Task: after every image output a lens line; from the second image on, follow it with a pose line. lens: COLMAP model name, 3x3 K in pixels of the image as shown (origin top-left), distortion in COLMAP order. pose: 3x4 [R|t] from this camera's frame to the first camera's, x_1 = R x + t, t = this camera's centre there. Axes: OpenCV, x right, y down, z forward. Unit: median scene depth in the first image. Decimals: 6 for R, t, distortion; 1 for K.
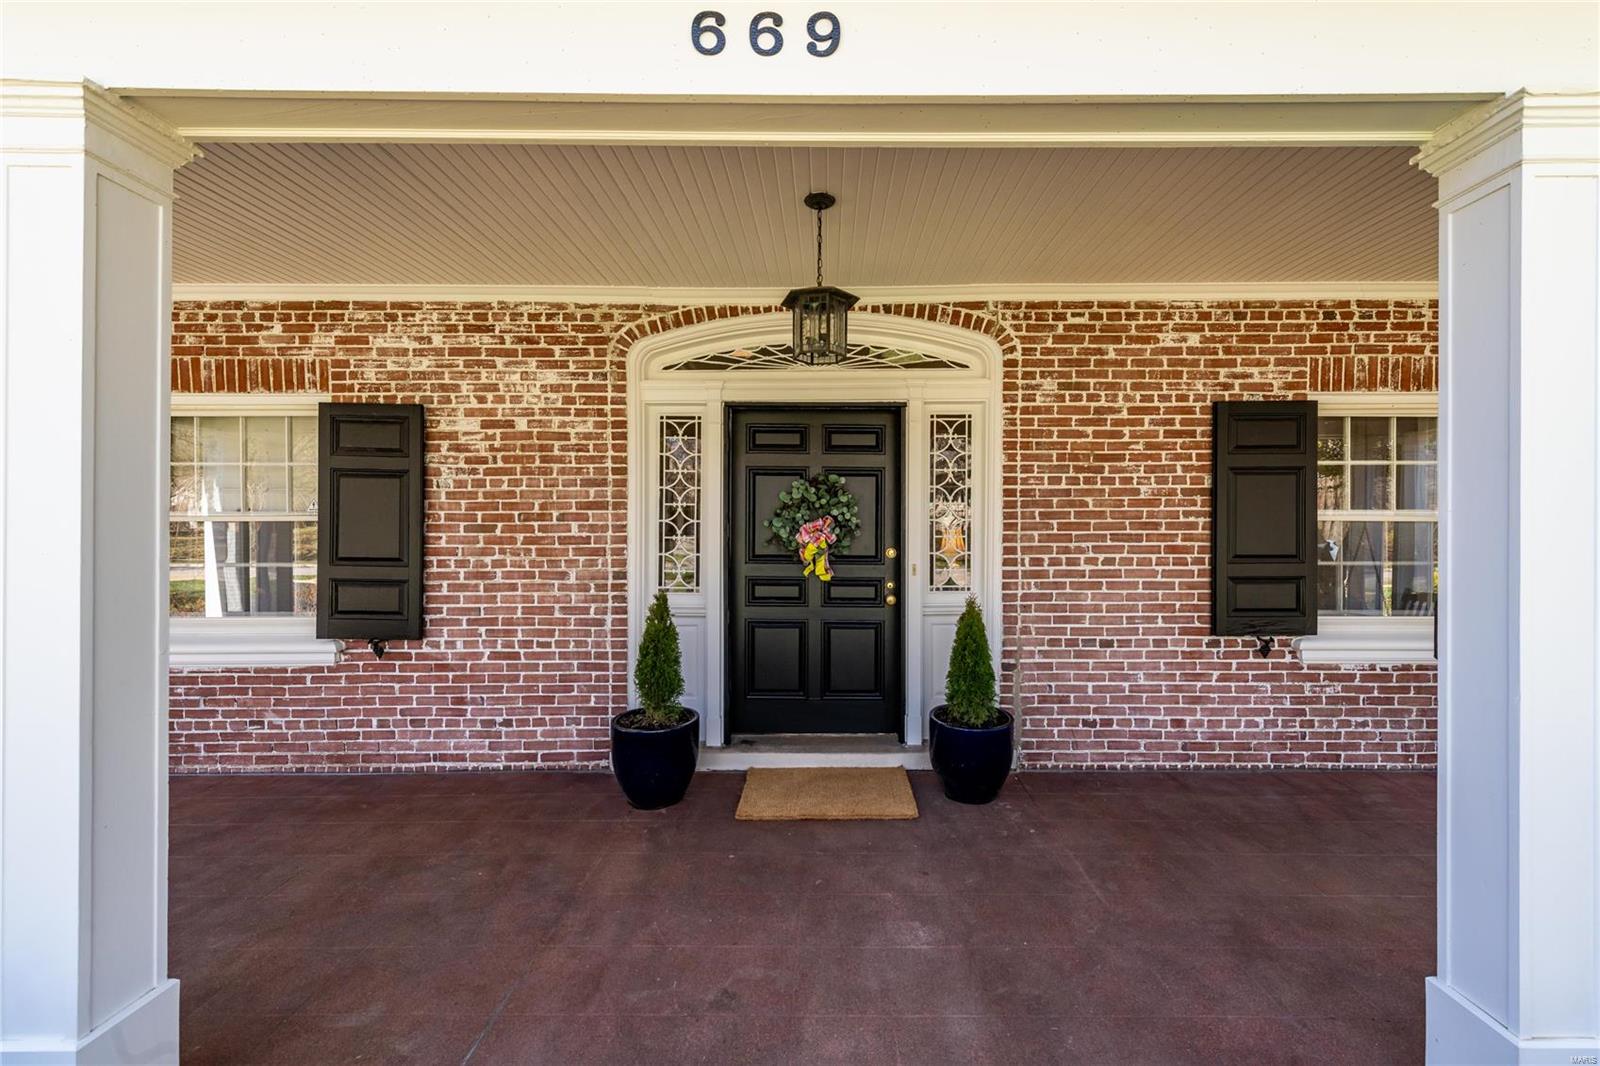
lens RADIAL K [[629.0, 0, 798.2], [0, 629.0, 541.0], [0, 0, 1]] dist [0.002875, 0.000022]
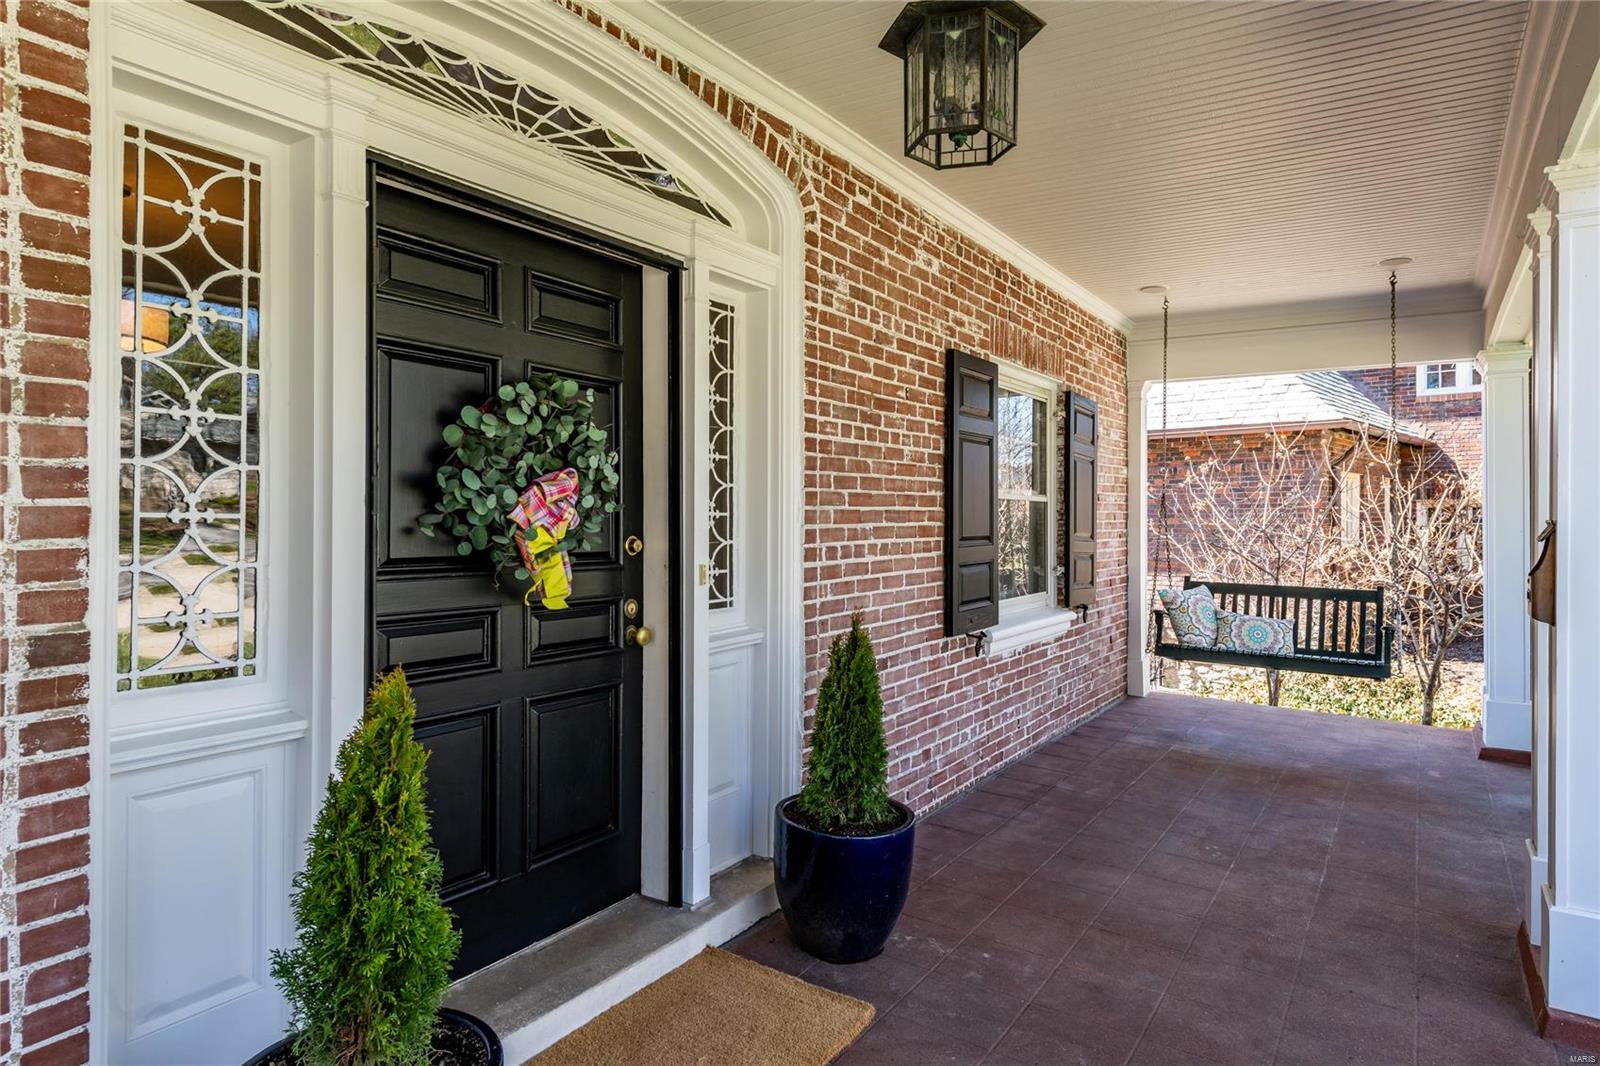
lens RADIAL K [[940.6, 0, 797.6], [0, 940.6, 521.2], [0, 0, 1]] dist [-0.002997, -0.006587]
pose [[0.541370, -0.003803, 0.840776, -0.459950], [0.001968, 0.999993, 0.003255, -0.003318], [-0.840782, -0.000107, 0.541374, 0.503431]]
